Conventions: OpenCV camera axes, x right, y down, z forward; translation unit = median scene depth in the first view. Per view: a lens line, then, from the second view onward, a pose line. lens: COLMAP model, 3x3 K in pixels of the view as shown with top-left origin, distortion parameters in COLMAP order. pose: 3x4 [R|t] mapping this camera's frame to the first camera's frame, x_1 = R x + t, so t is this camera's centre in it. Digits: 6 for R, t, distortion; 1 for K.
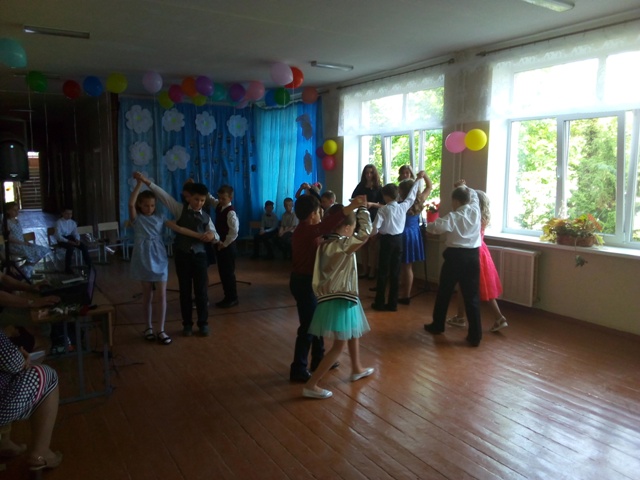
lens RADIAL K [[504.4, 0, 320.0], [0, 504.4, 240.0], [0, 0, 1]] dist [0.027122, -0.062179]
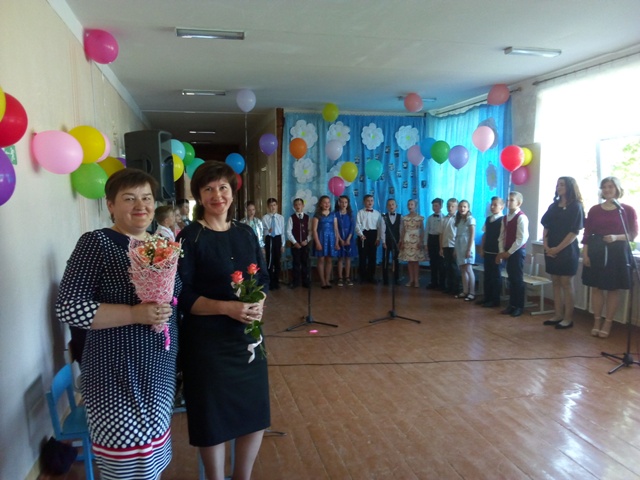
lens RADIAL K [[504.4, 0, 320.0], [0, 504.4, 240.0], [0, 0, 1]] dist [0.027122, -0.062179]
pose [[0.948403, 0.019083, -0.316492, -0.027967], [-0.029961, 0.999114, -0.029542, -0.015910], [0.315648, 0.037500, 0.948135, 0.132496]]
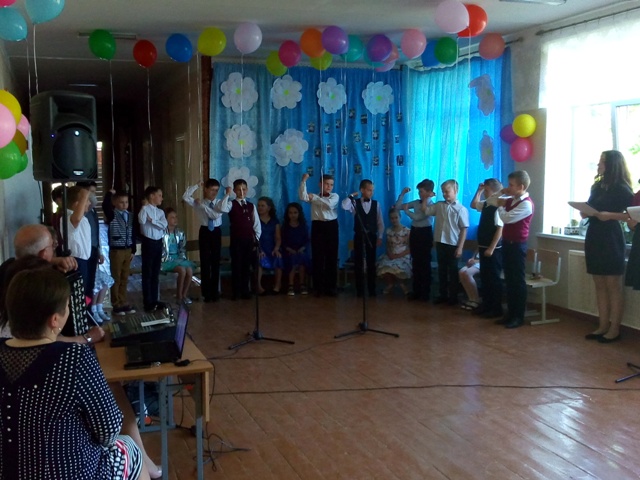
lens RADIAL K [[761.0, 0, 320.0], [0, 761.0, 240.0], [0, 0, 1]] dist [0.039493, -0.043990]
pose [[0.975486, 0.011043, -0.219784, -0.017542], [-0.019447, 0.999159, -0.036111, -0.000009], [0.219200, 0.039500, 0.974880, 0.010777]]
